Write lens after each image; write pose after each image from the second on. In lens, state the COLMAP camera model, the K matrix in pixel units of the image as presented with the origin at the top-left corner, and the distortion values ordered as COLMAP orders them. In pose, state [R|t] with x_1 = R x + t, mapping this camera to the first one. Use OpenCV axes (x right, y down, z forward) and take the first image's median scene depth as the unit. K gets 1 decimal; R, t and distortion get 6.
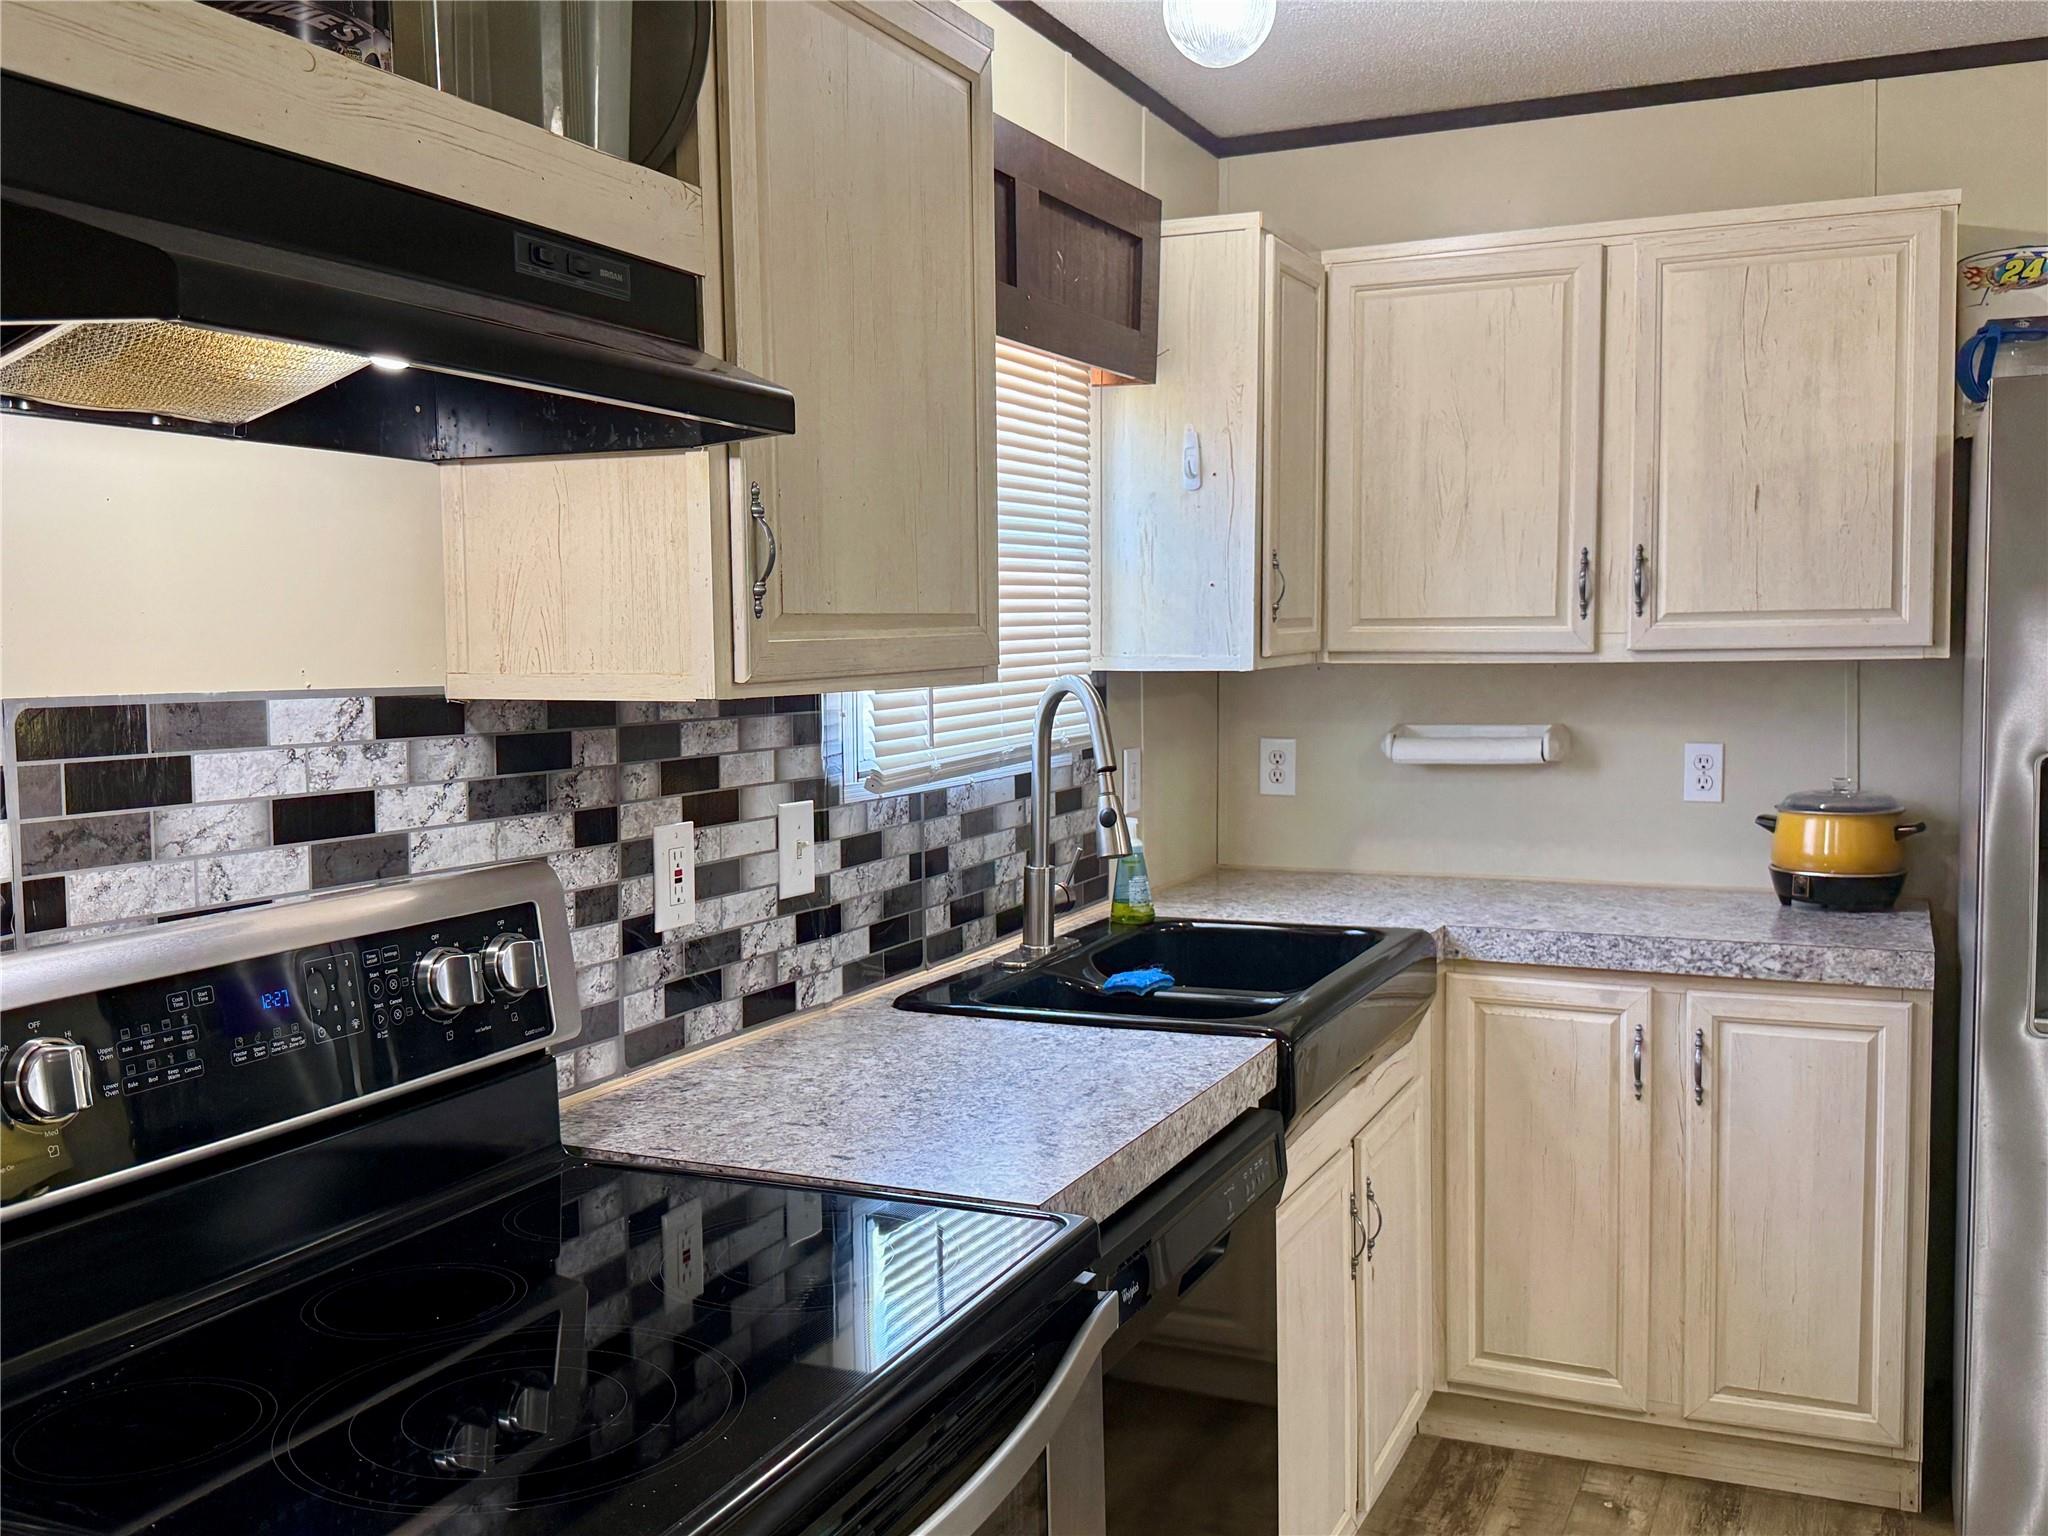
lens RADIAL K [[1859.2, 0, 1021.9], [0, 1859.2, 780.5], [0, 0, 1]] dist [0.157991, -0.322344]
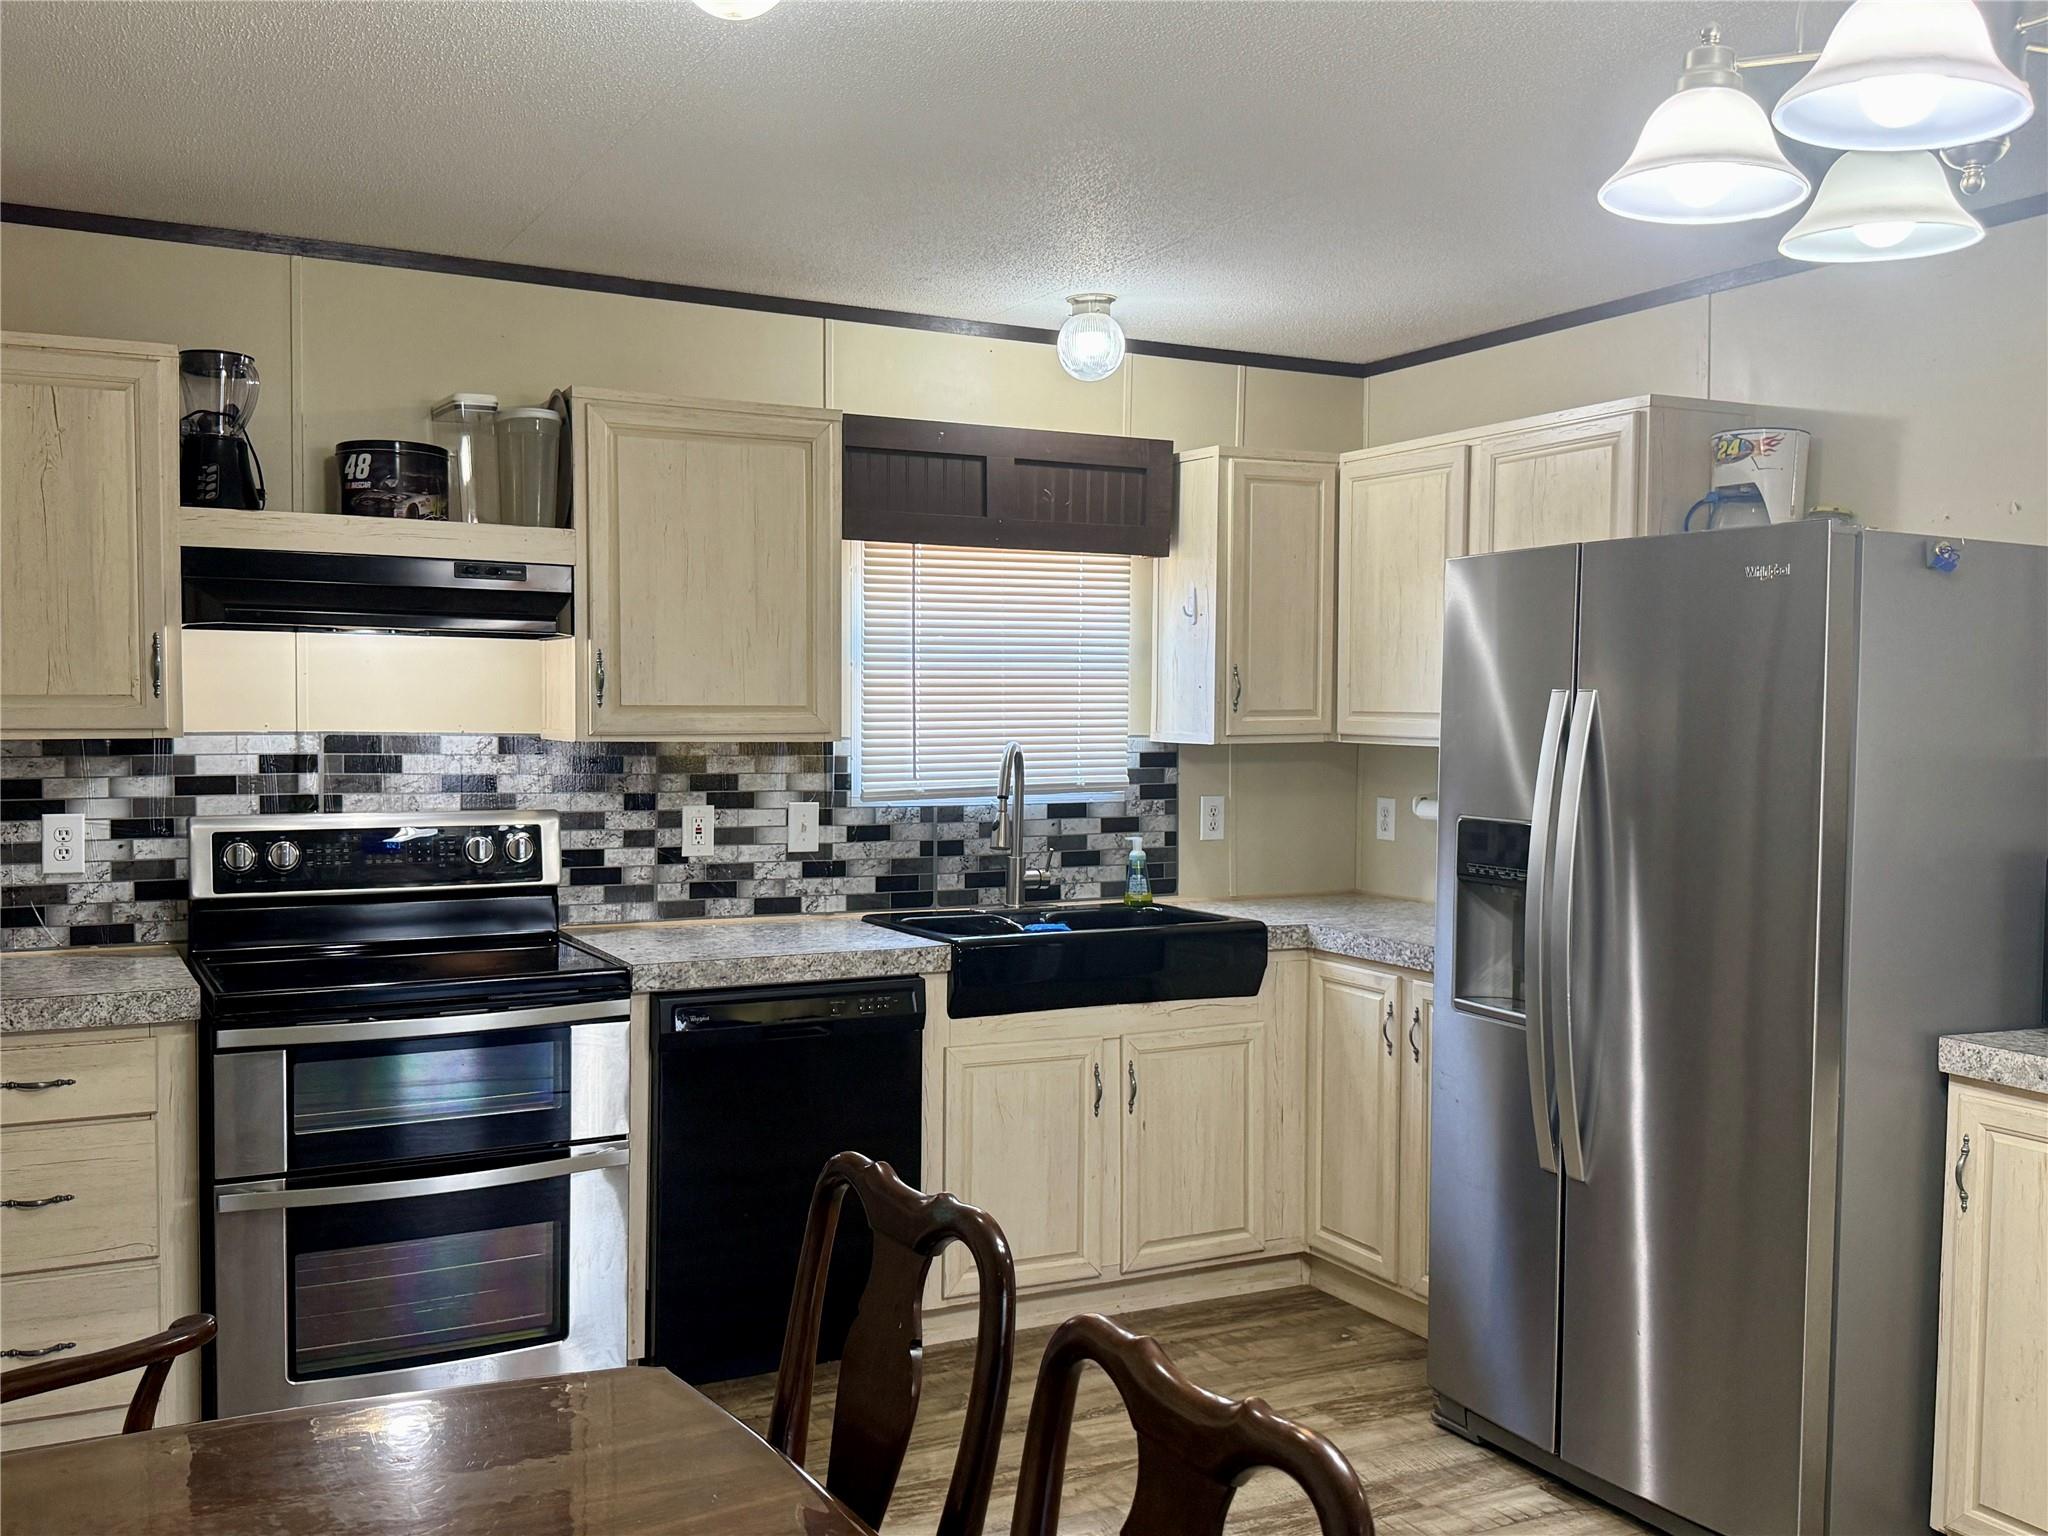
lens RADIAL K [[1859.2, 0, 1021.9], [0, 1859.2, 780.5], [0, 0, 1]] dist [0.157991, -0.322344]
pose [[0.788993, 0.043318, -0.612873, 1.261571], [-0.065360, 0.997769, -0.013619, 0.000790], [0.610915, 0.050803, 0.790064, -0.378666]]
